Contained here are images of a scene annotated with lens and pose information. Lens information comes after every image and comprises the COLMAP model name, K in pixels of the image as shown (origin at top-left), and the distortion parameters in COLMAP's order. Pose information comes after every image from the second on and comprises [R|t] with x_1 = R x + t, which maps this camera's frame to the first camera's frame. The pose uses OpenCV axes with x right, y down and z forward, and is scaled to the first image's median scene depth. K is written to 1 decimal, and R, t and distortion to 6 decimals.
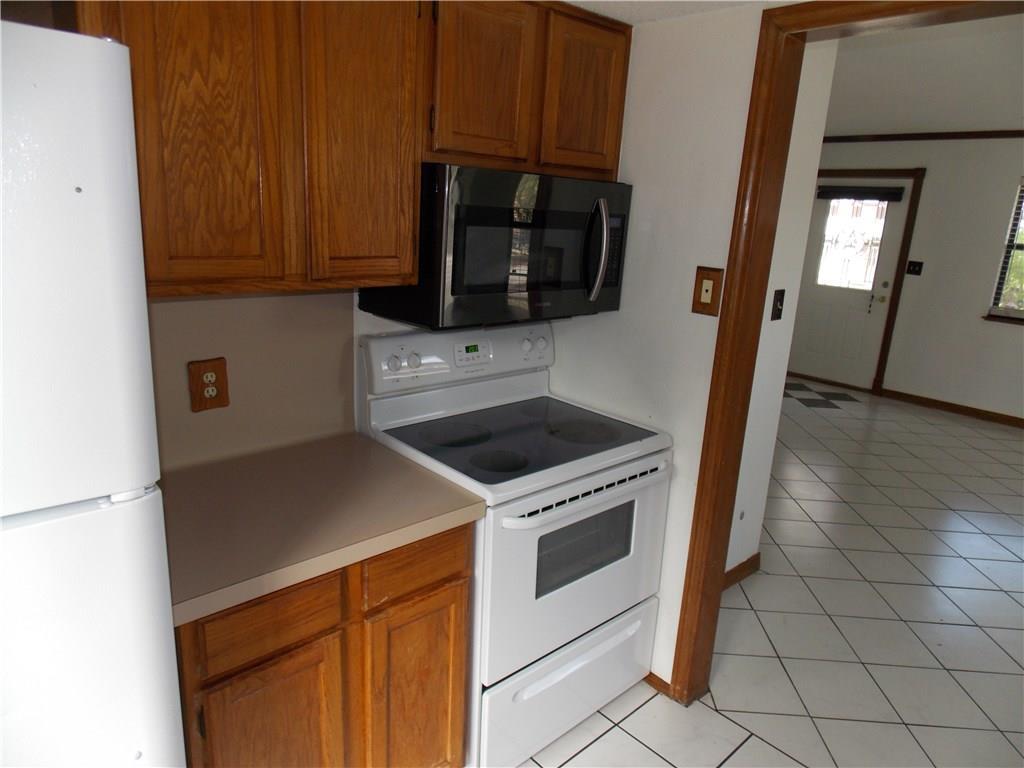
lens RADIAL K [[659.8, 0, 510.2], [0, 659.8, 377.4], [0, 0, 1]] dist [-0.000487, -0.002087]
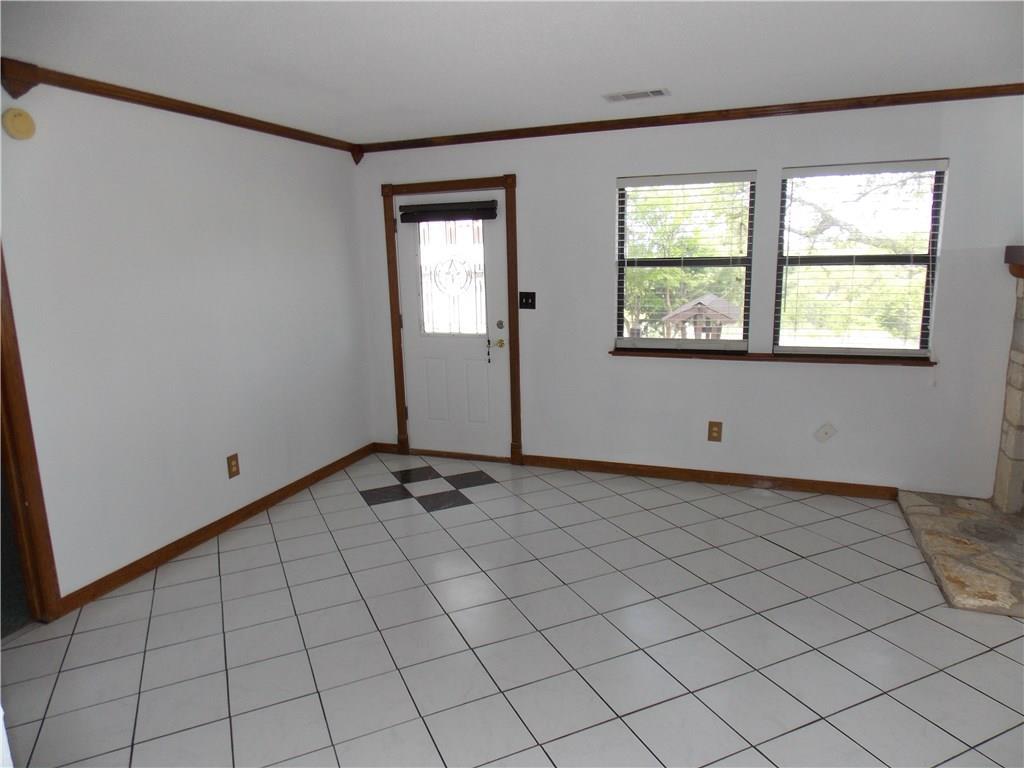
lens RADIAL K [[659.8, 0, 510.2], [0, 659.8, 377.4], [0, 0, 1]] dist [-0.000487, -0.002087]
pose [[0.885242, -0.160390, 0.436602, 0.230161], [0.185487, 0.982530, -0.015148, -0.065713], [-0.426545, 0.094393, 0.899527, 0.301189]]
